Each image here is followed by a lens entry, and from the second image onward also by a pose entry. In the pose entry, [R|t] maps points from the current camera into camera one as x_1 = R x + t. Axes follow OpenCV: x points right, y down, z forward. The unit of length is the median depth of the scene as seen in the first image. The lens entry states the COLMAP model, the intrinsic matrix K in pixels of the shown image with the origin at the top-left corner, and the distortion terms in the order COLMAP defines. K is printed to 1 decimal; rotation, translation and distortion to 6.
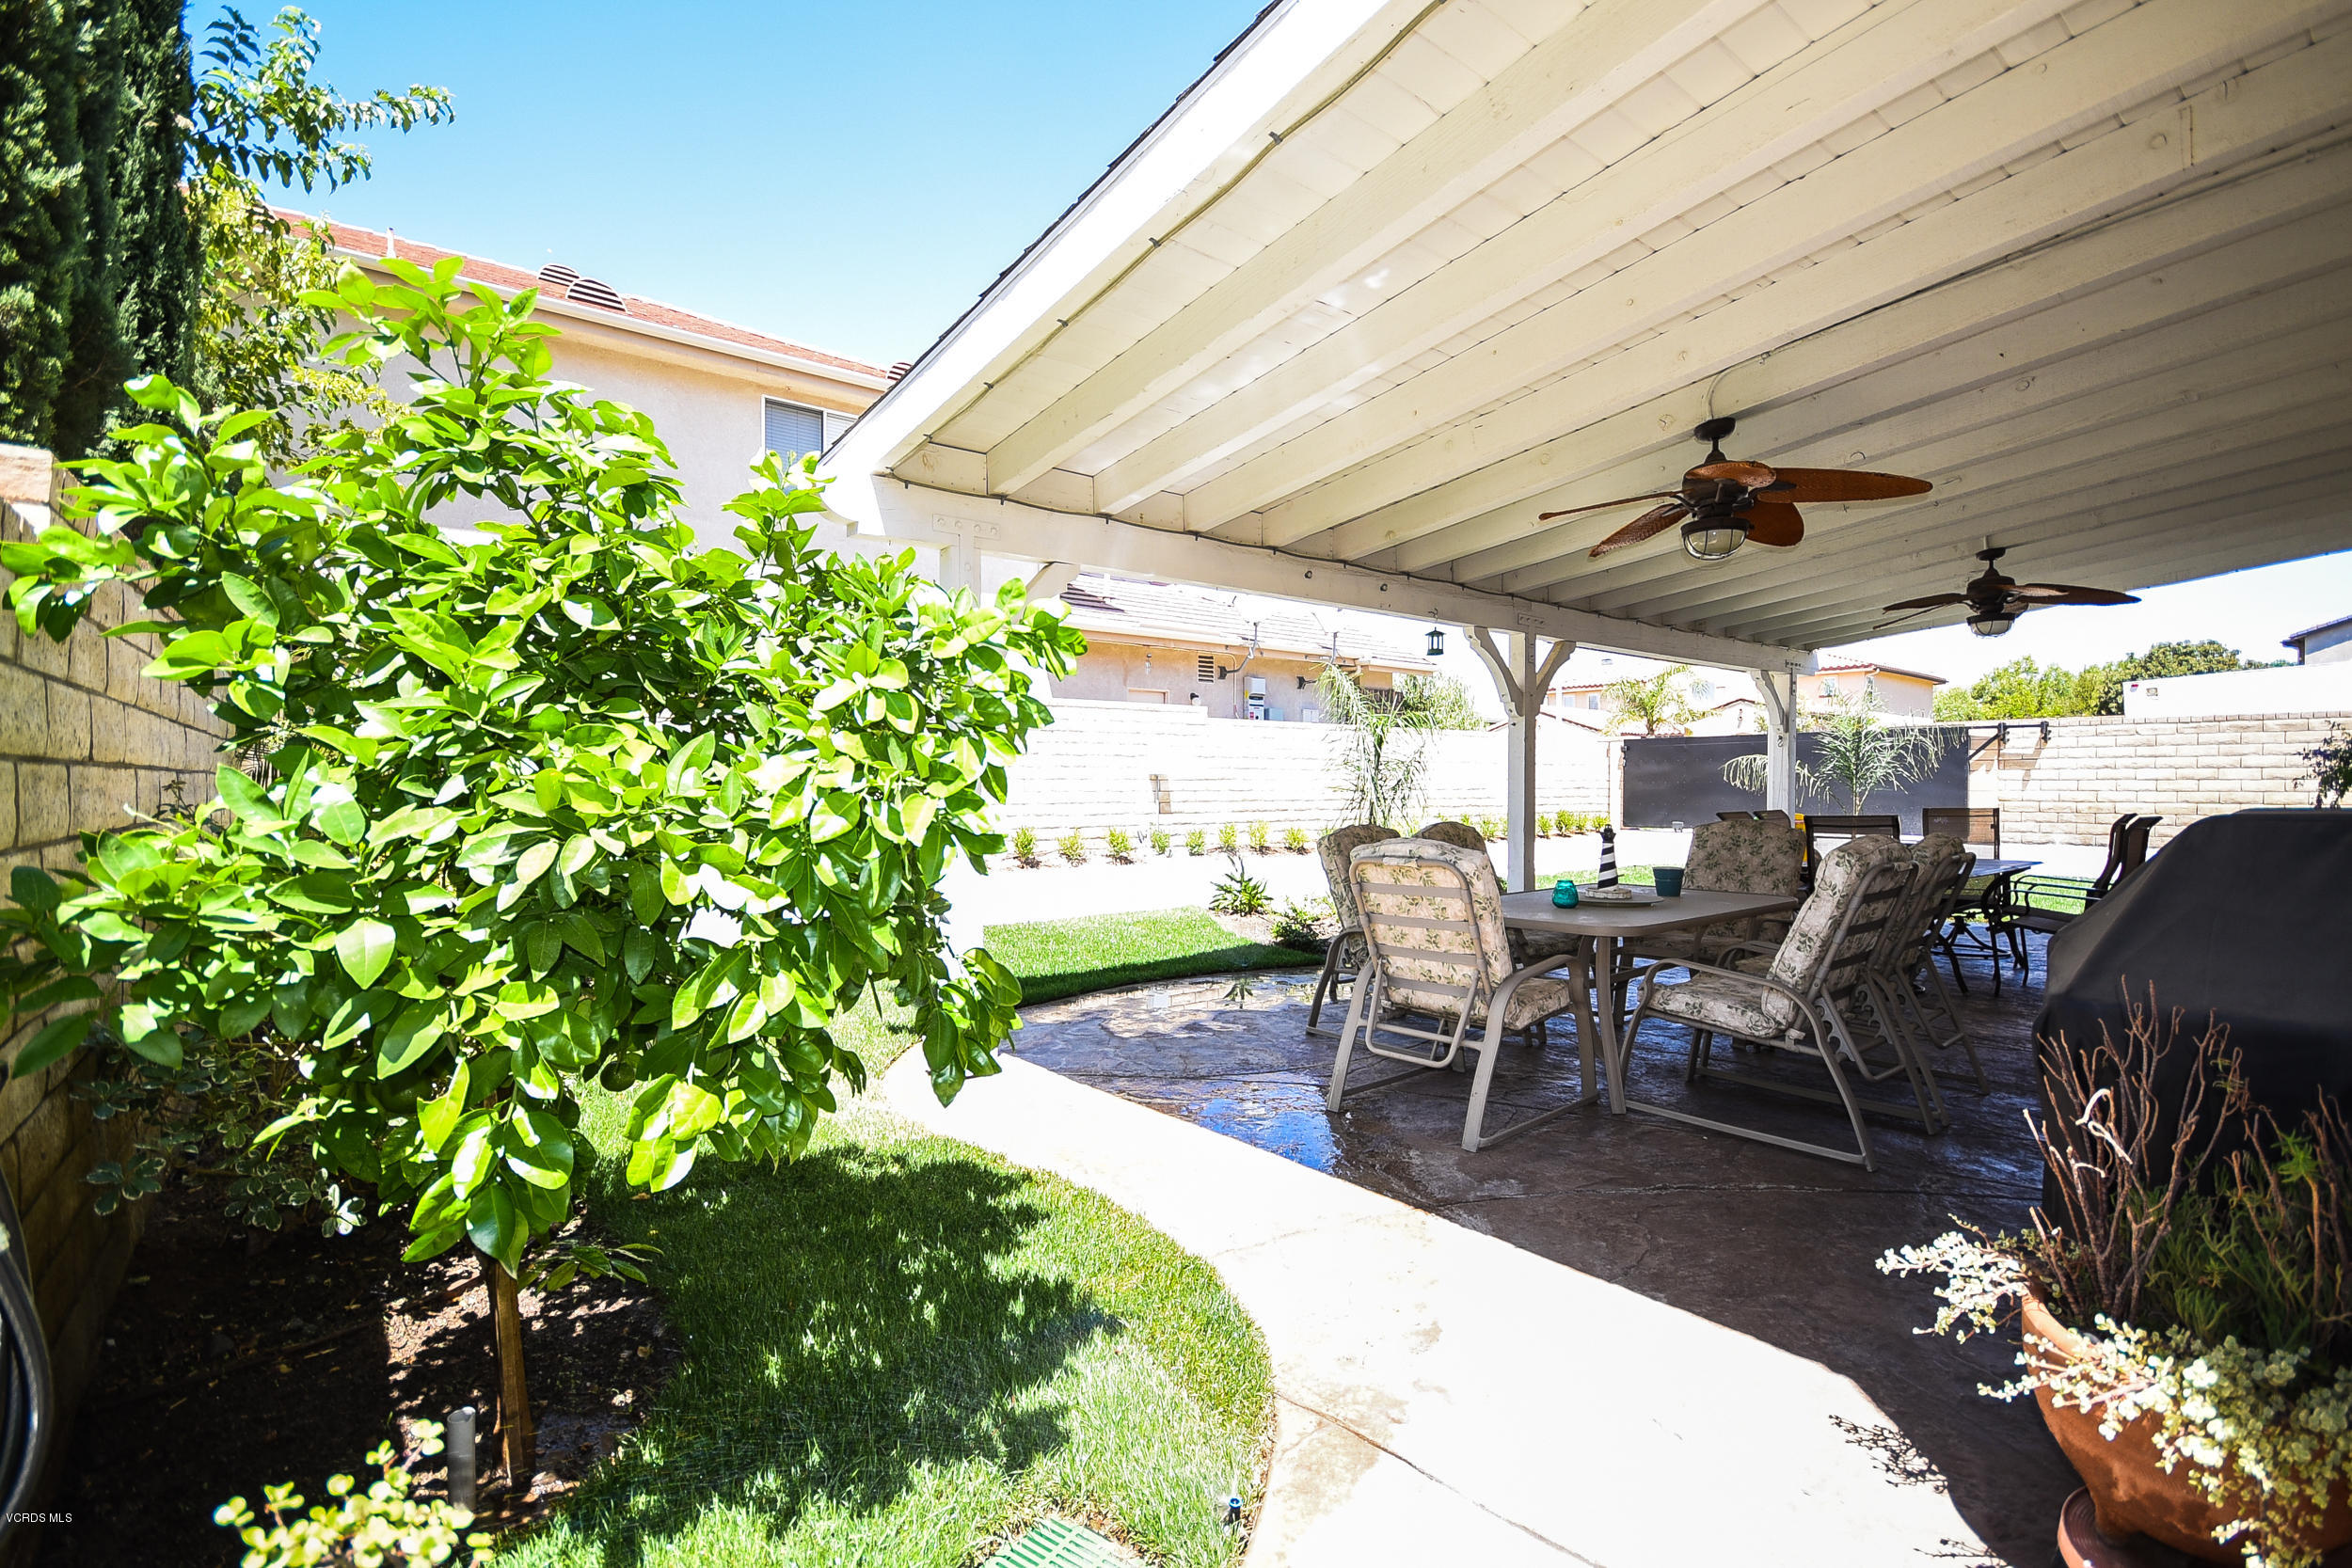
lens RADIAL K [[1045.7, 0, 1176.0], [0, 1045.7, 784.0], [0, 0, 1]] dist [-0.011258, -0.000369]
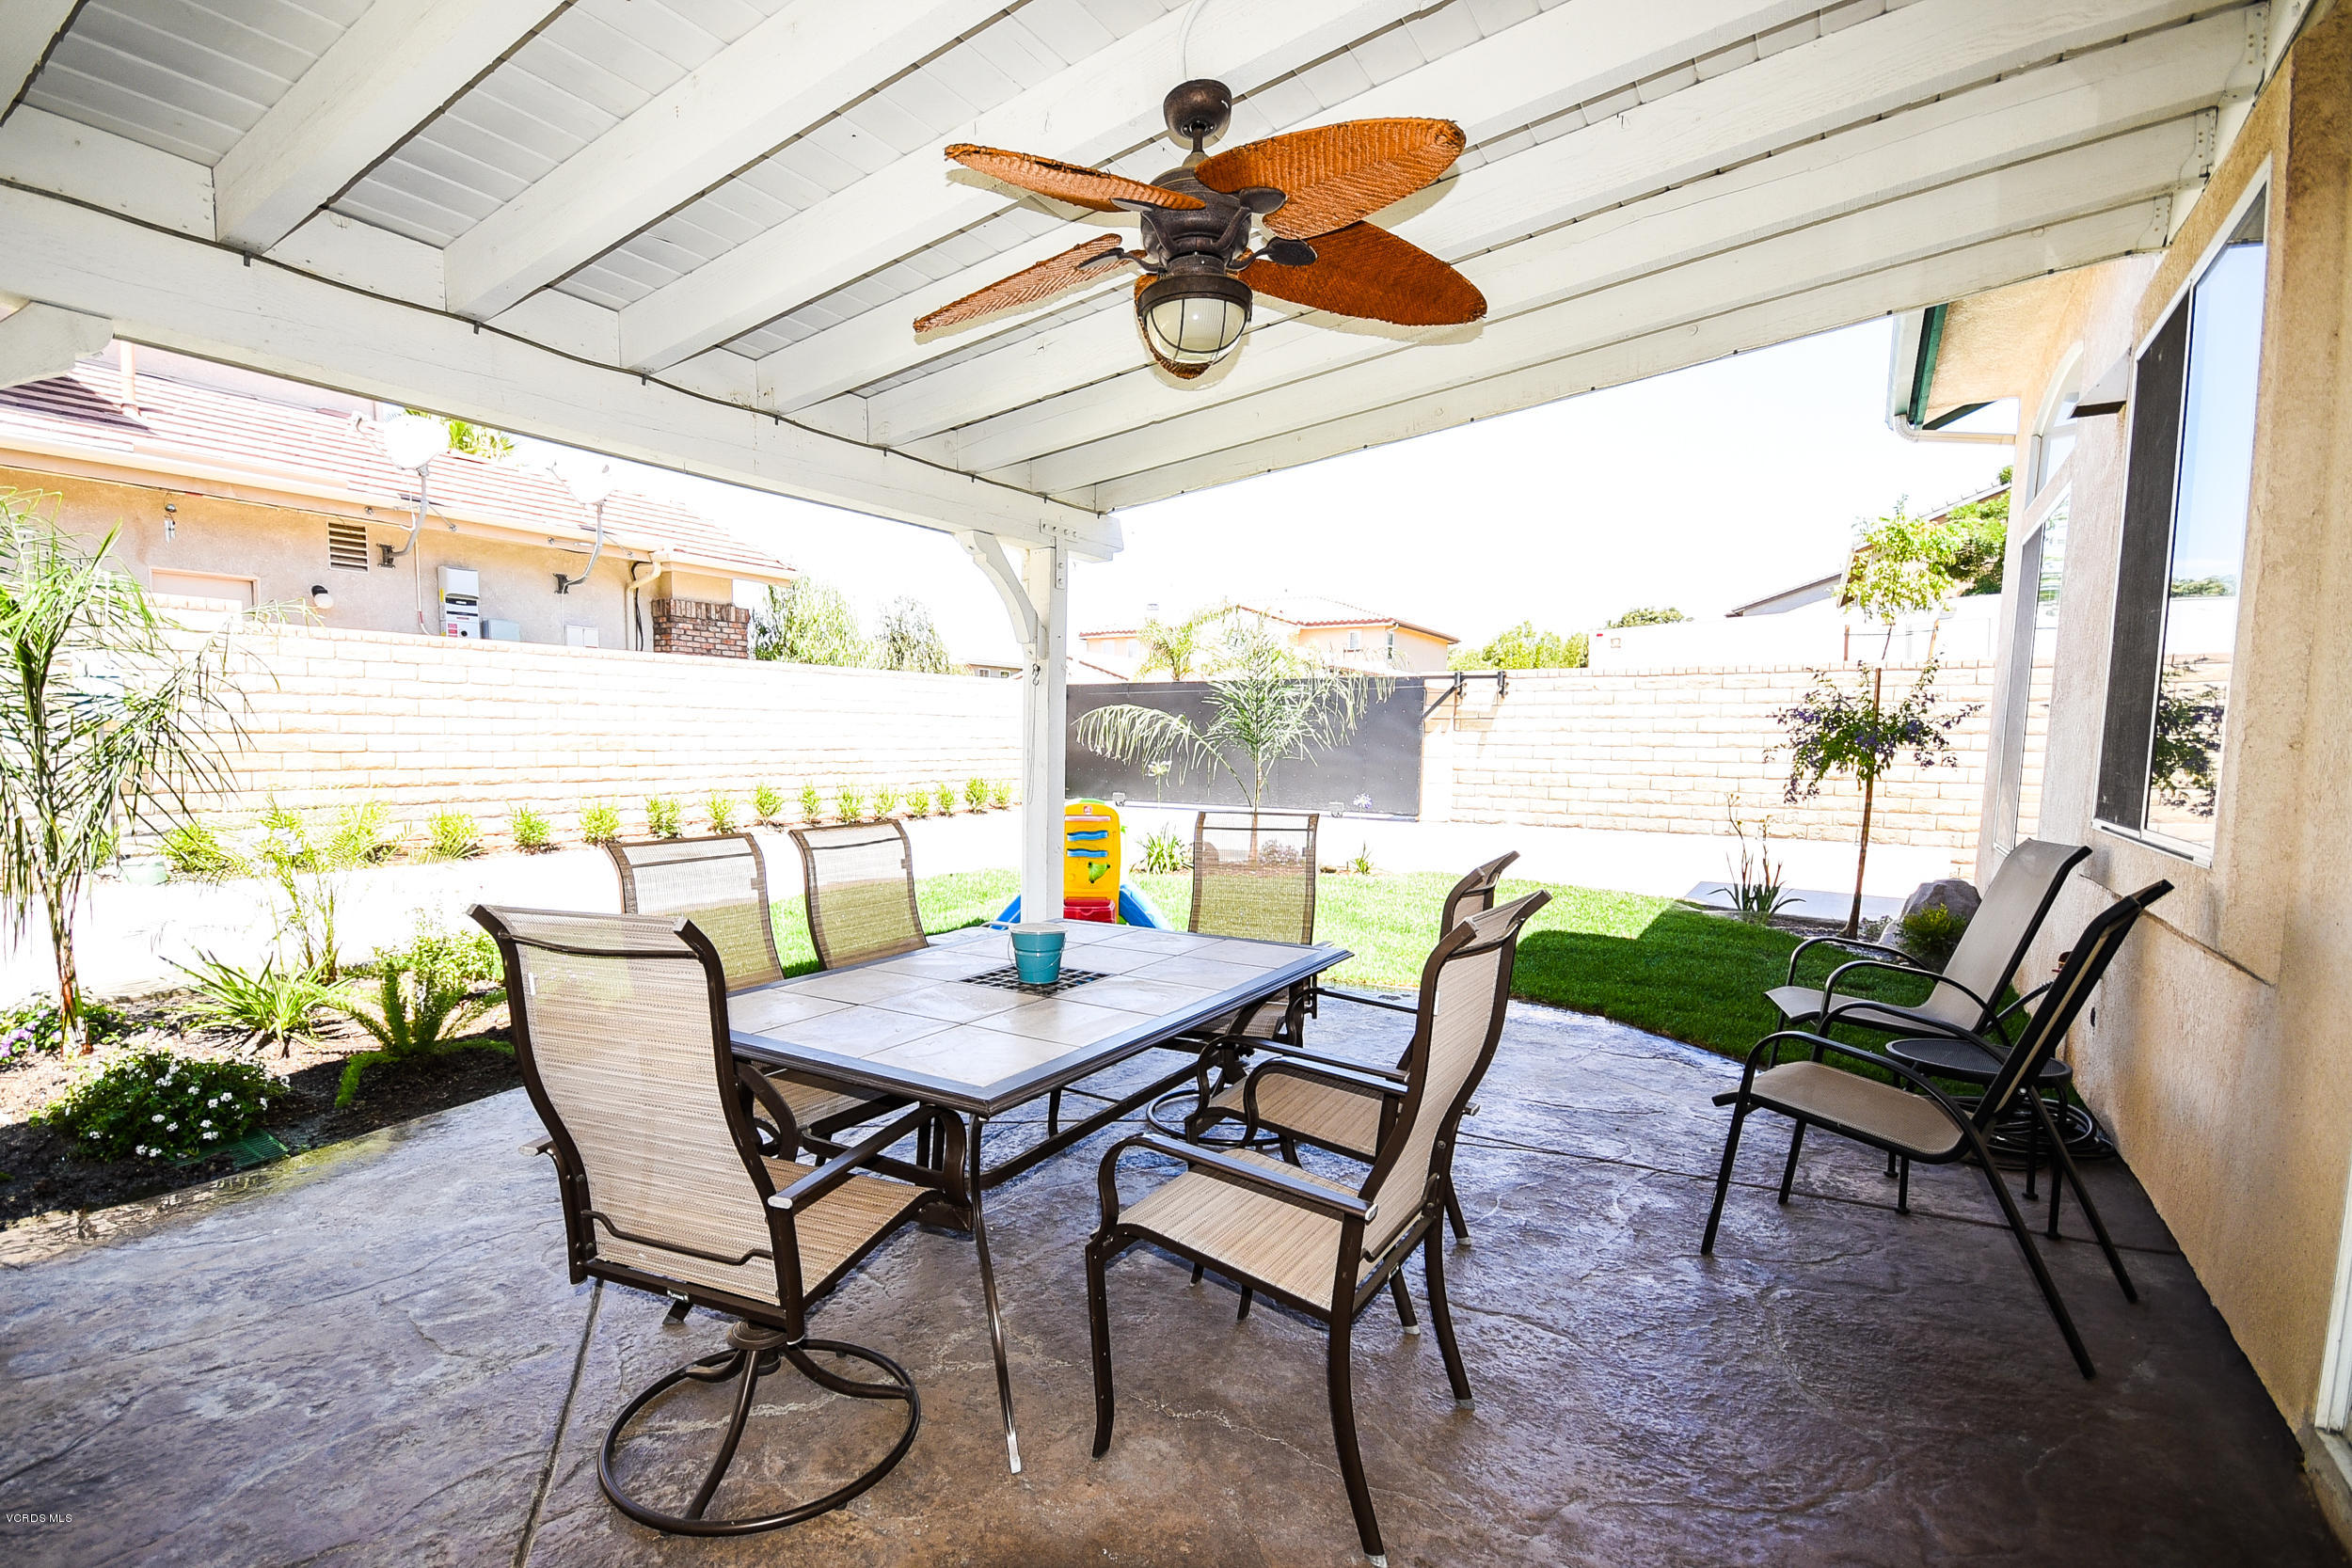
lens RADIAL K [[1030.3, 0, 1175.1], [0, 1030.3, 808.4], [0, 0, 1]] dist [-0.002727, -0.000231]
pose [[0.940669, -0.013804, 0.339045, 0.326231], [-0.010038, 0.997603, 0.068465, -0.006836], [-0.339178, -0.067806, 0.938275, 0.330755]]
